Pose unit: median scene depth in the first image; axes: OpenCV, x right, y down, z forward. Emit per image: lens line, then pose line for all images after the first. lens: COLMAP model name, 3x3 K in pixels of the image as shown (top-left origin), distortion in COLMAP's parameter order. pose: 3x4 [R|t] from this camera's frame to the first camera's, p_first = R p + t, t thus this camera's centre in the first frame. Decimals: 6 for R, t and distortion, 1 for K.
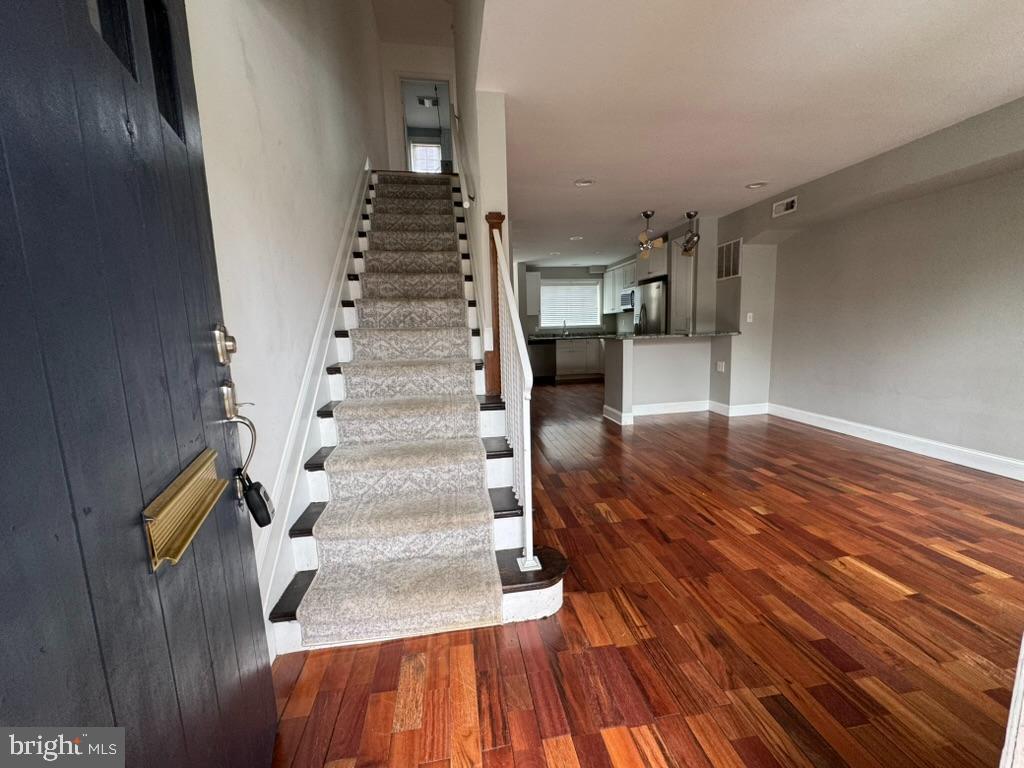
lens RADIAL K [[408.2, 0, 513.3], [0, 408.2, 384.5], [0, 0, 1]] dist [0.002682, -0.000208]
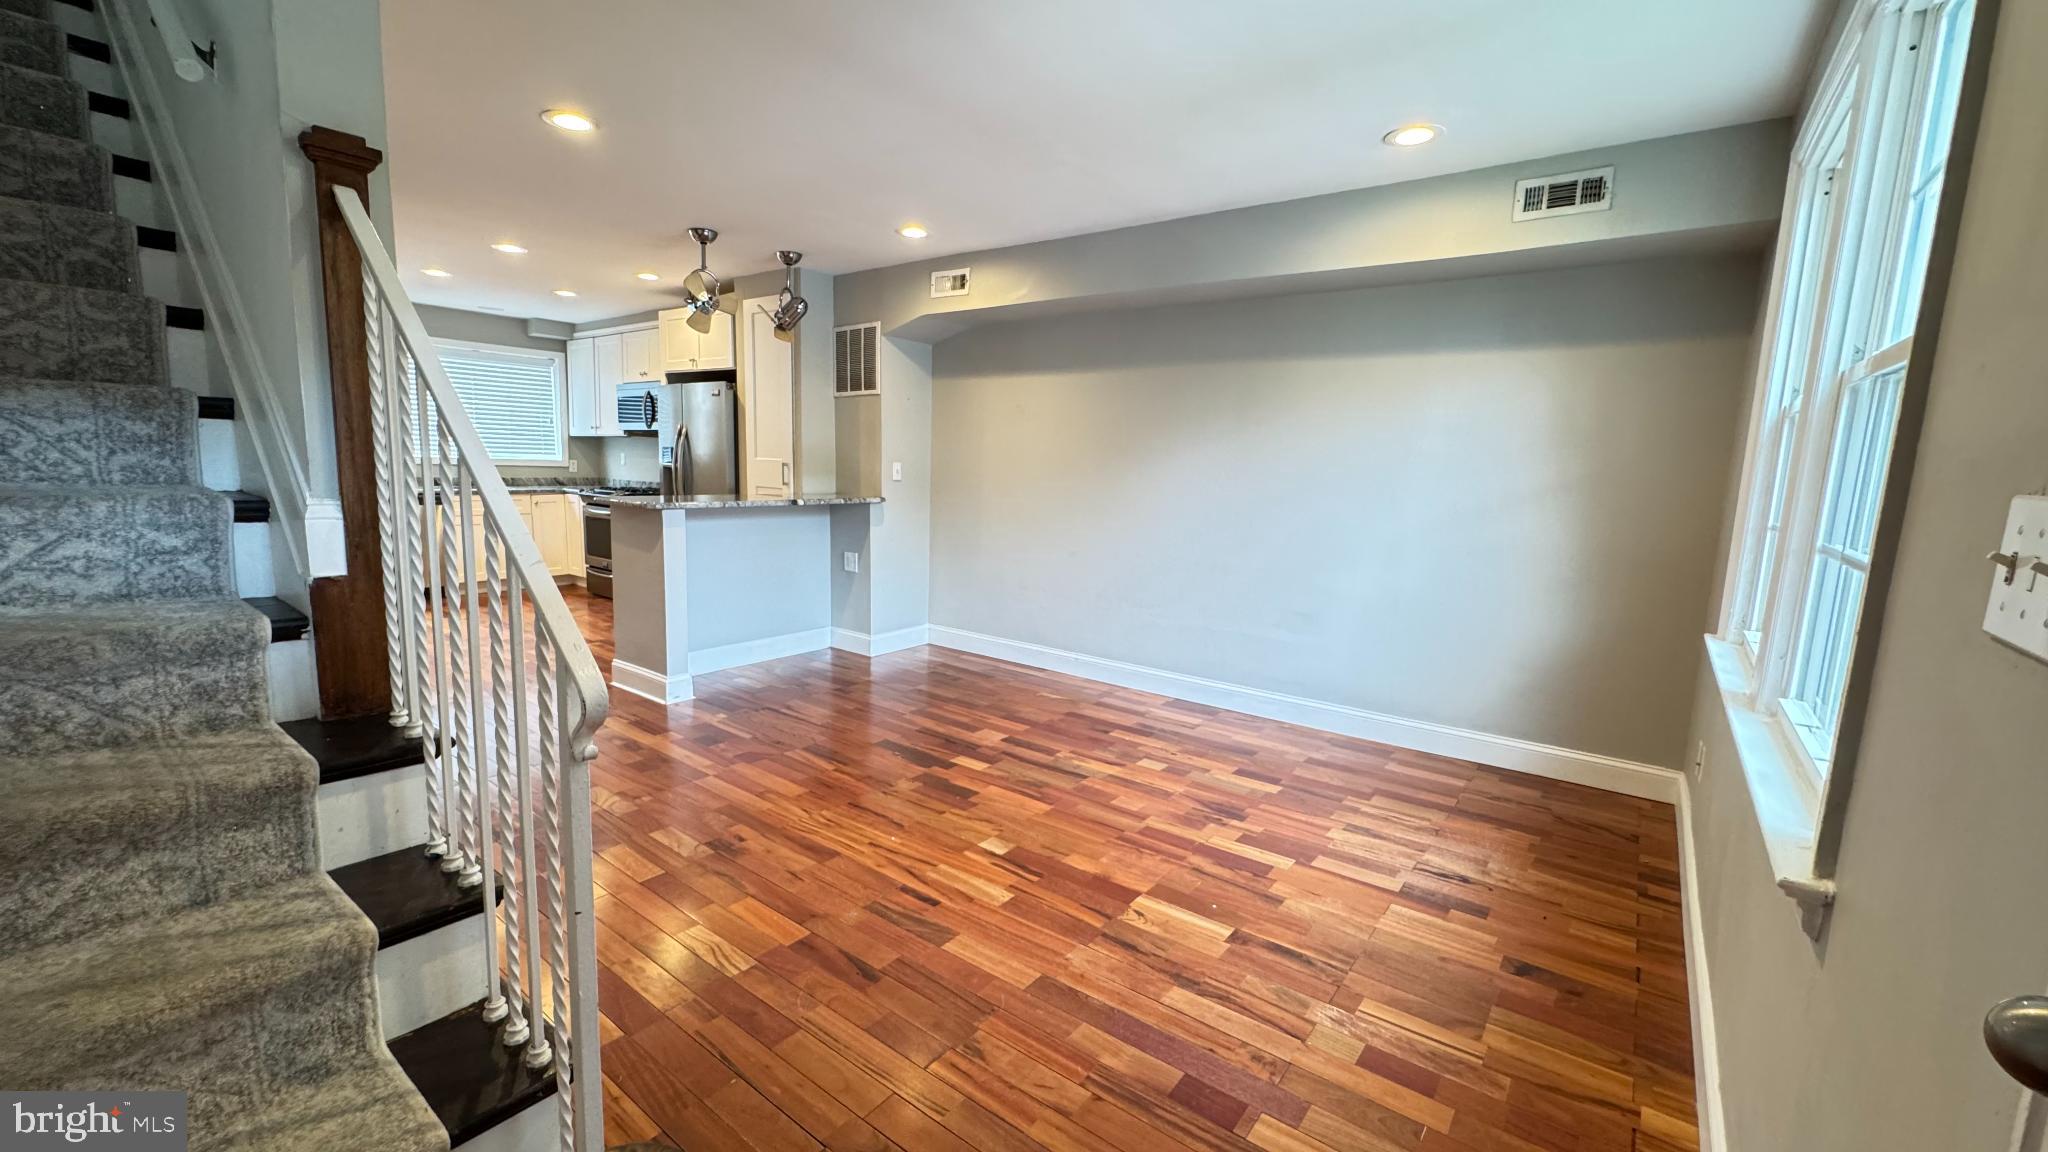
lens RADIAL K [[818.5, 0, 1024.6], [0, 818.5, 575.7], [0, 0, 1]] dist [-0.000575, 0.000509]
pose [[0.727048, -0.041615, 0.685325, -0.092683], [0.043036, 0.998961, 0.015004, -0.063487], [-0.685237, 0.018585, 0.728083, 0.172960]]
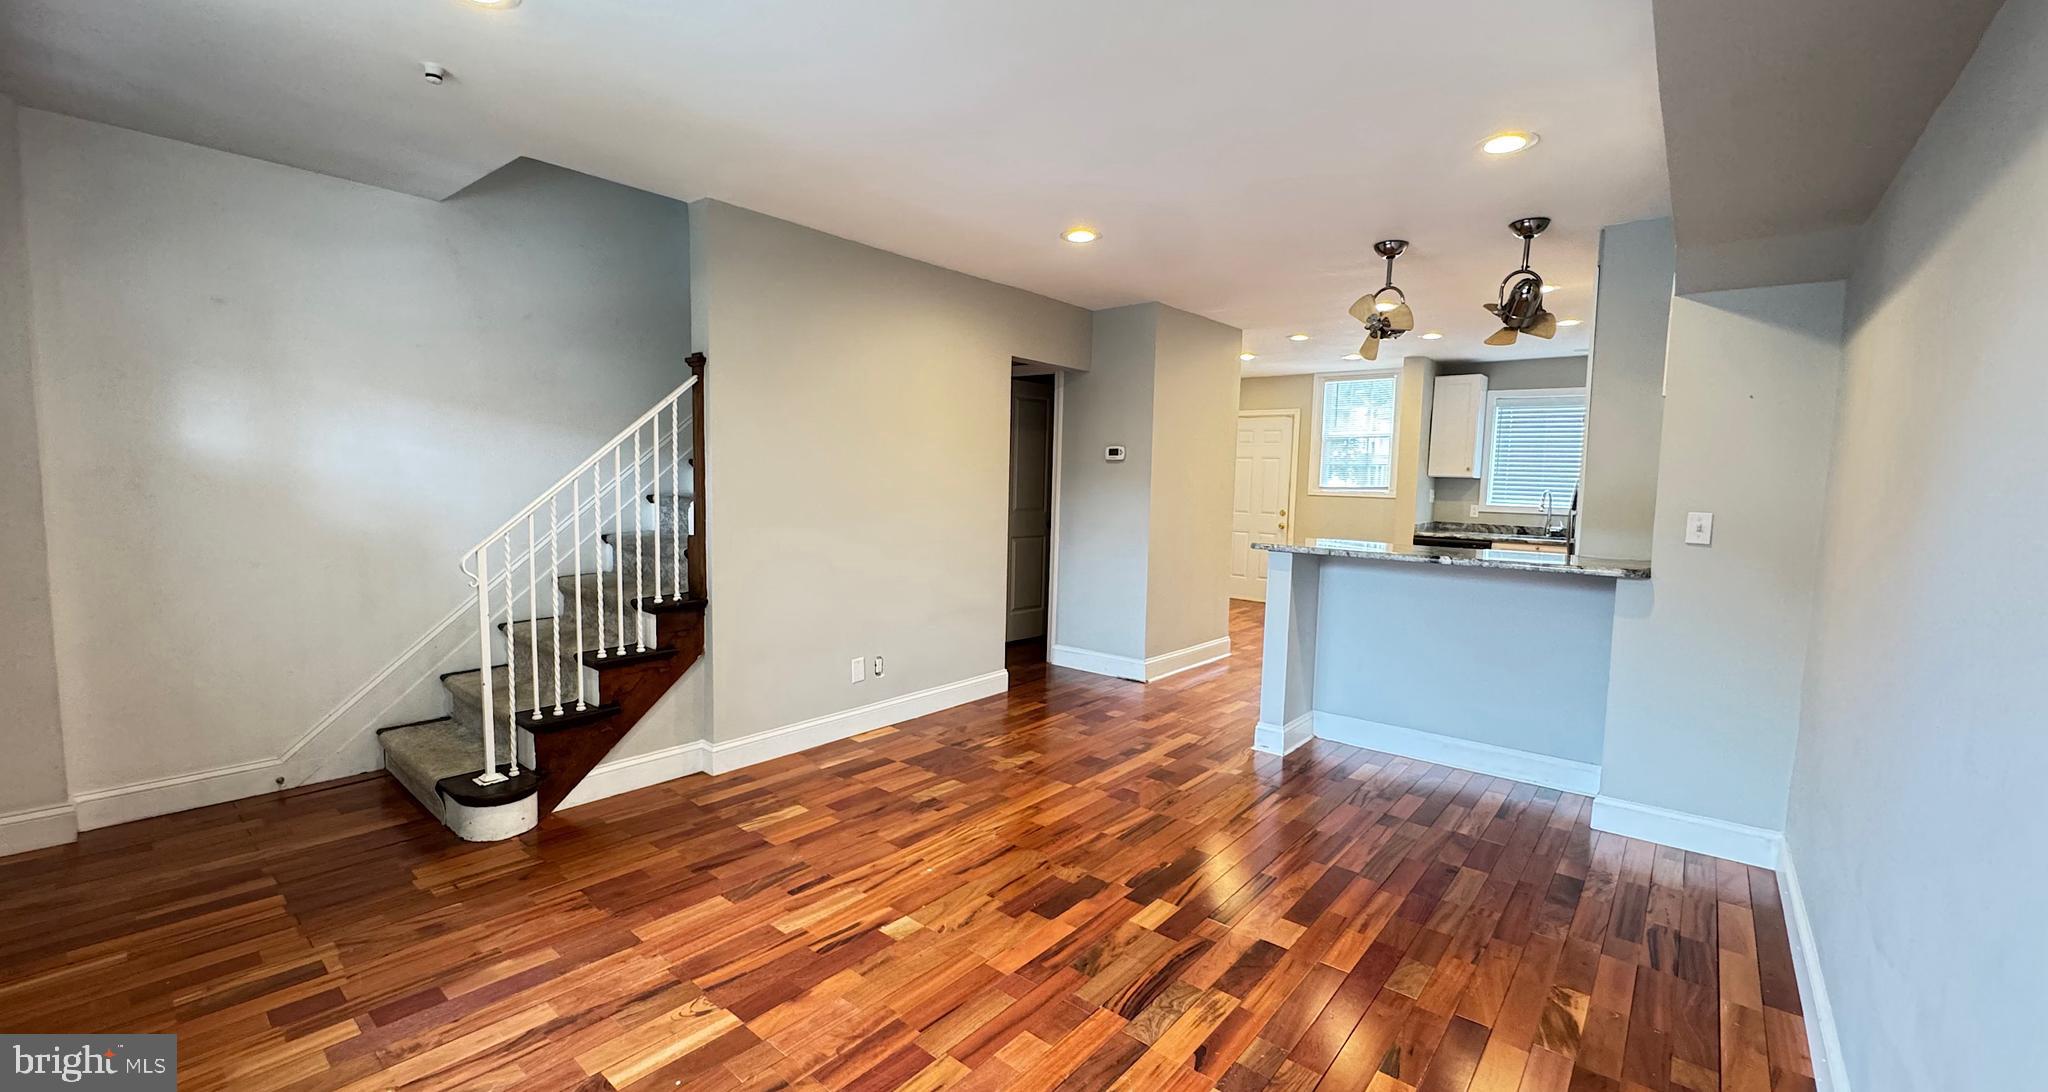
lens RADIAL K [[815.0, 0, 1024.4], [0, 815.0, 550.0], [0, 0, 1]] dist [-0.003516, -0.000256]
pose [[0.651853, 0.112982, -0.749882, 1.321890], [-0.149346, 0.988600, 0.019127, -0.158323], [0.743494, 0.099523, 0.661295, 0.430505]]
